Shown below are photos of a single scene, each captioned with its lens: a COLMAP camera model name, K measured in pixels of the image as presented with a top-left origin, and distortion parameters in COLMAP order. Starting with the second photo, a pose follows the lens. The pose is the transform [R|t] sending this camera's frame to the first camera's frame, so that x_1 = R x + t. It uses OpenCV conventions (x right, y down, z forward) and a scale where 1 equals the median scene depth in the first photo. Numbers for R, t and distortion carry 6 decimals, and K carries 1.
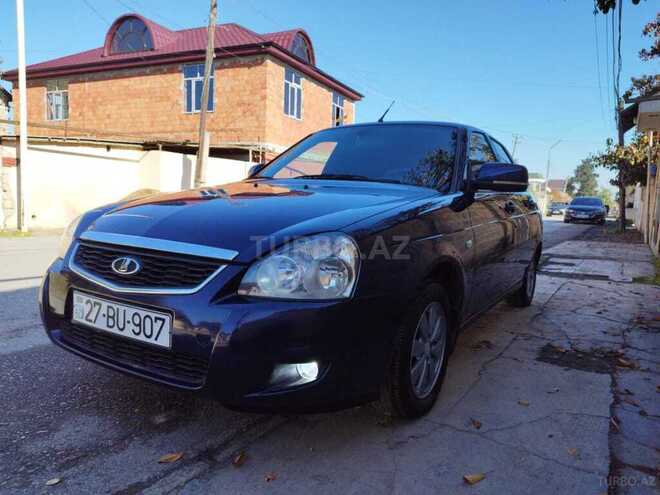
lens RADIAL K [[476.6, 0, 330.0], [0, 476.6, 247.5], [0, 0, 1]] dist [0.010439, -0.001453]
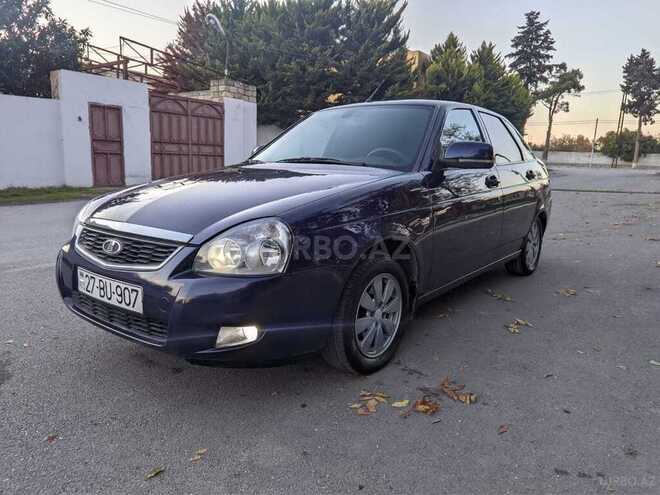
lens RADIAL K [[476.6, 0, 330.0], [0, 476.6, 247.5], [0, 0, 1]] dist [0.010439, -0.001453]
pose [[0.993860, -0.010171, -0.110181, 0.269581], [0.017802, 0.997492, 0.068504, -0.034647], [0.109208, -0.070045, 0.991548, -0.151660]]
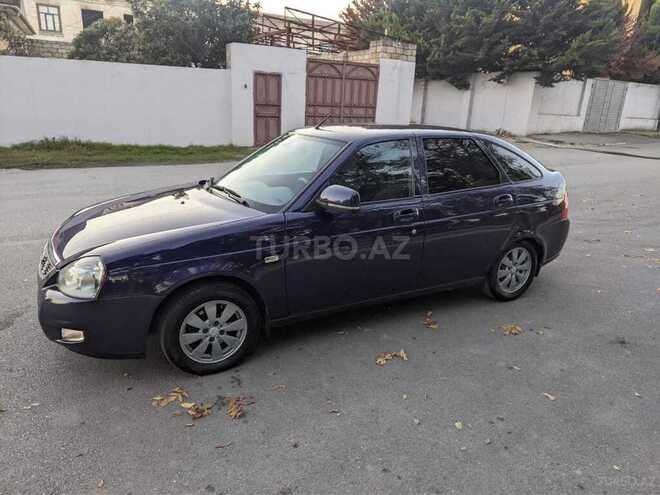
lens RADIAL K [[476.6, 0, 330.0], [0, 476.6, 247.5], [0, 0, 1]] dist [0.010439, -0.001453]
pose [[0.867236, 0.124148, -0.482171, 1.440187], [-0.040048, 0.982670, 0.180985, -0.380261], [0.496284, -0.137647, 0.857179, -0.013116]]
